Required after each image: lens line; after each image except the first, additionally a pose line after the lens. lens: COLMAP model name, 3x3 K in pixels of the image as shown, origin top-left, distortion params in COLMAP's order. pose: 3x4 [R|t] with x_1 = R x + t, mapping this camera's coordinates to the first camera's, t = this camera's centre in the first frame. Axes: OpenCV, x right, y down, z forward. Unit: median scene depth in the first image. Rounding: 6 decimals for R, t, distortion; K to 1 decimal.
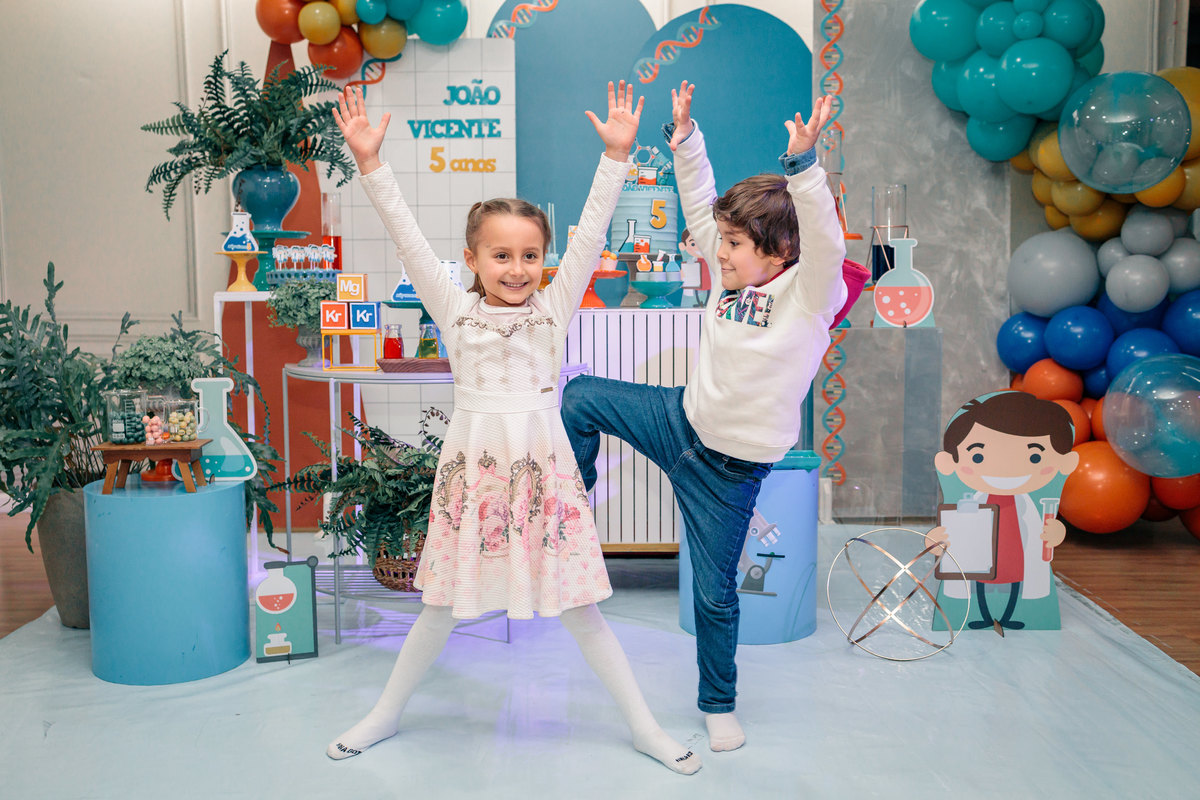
lens RADIAL K [[1183.6, 0, 580.4], [0, 1183.6, 399.3], [0, 0, 1]] dist [-0.007646, -0.032034]
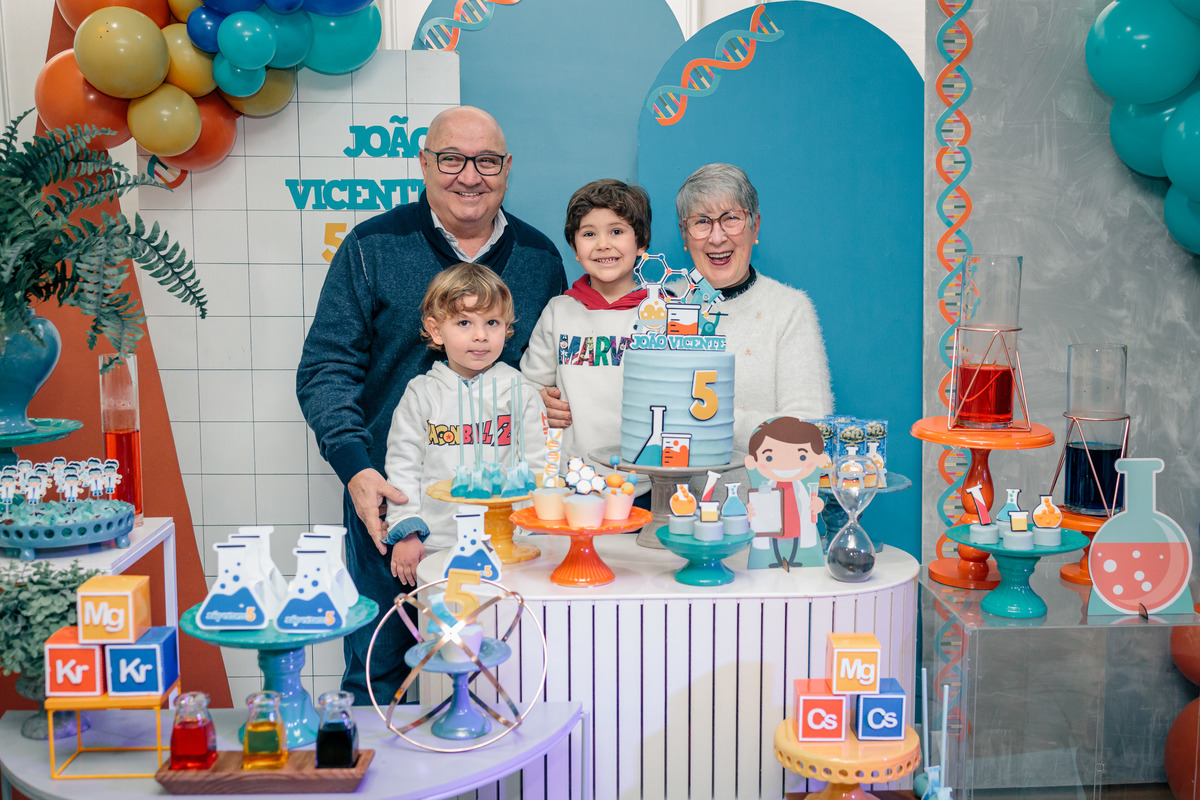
lens RADIAL K [[1272.6, 0, 645.8], [0, 1272.6, 390.2], [0, 0, 1]] dist [0.024578, -0.024476]
pose [[0.997656, -0.000816, 0.068422, -0.004014], [-0.000655, 0.999769, 0.021482, -0.165561], [-0.068424, -0.021476, 0.997425, 0.372868]]
